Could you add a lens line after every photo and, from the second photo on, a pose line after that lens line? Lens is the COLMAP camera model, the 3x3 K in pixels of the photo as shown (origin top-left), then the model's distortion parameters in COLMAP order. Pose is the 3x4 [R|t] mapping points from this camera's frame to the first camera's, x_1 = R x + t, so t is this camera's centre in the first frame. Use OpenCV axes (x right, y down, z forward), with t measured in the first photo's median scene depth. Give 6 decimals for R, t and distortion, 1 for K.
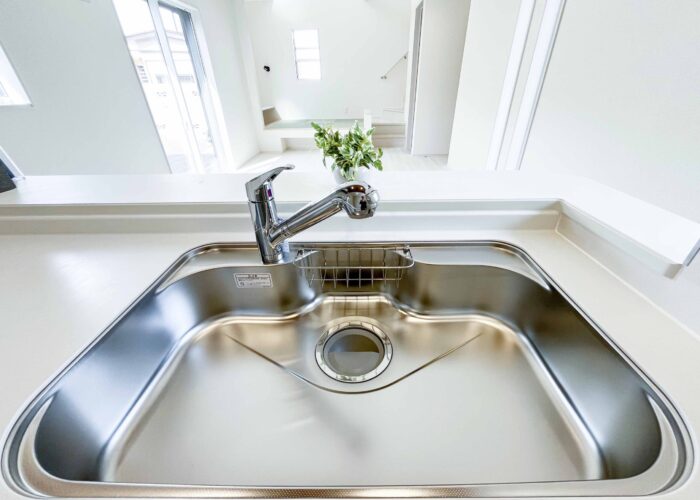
lens RADIAL K [[291.2, 0, 362.1], [0, 291.2, 267.5], [0, 0, 1]] dist [-0.001263, -0.000062]
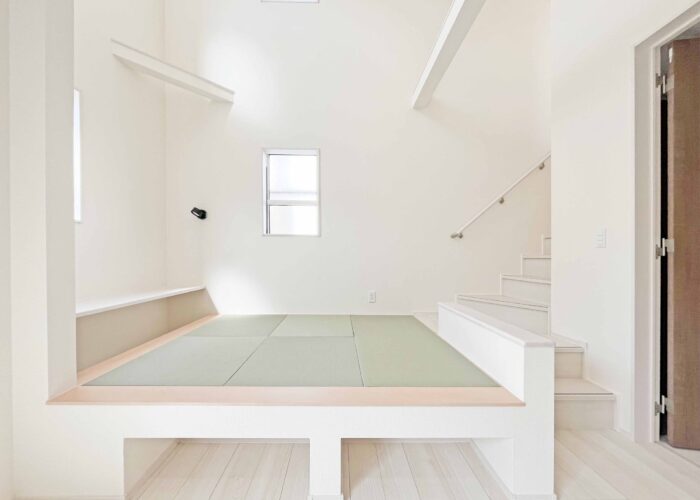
lens RADIAL K [[291.2, 0, 362.1], [0, 291.2, 267.5], [0, 0, 1]] dist [-0.001263, -0.000062]
pose [[0.997489, 0.015401, 0.069133, -0.106925], [0.021877, 0.861353, -0.507535, -0.378892], [-0.067365, 0.507773, 0.858853, 0.639253]]
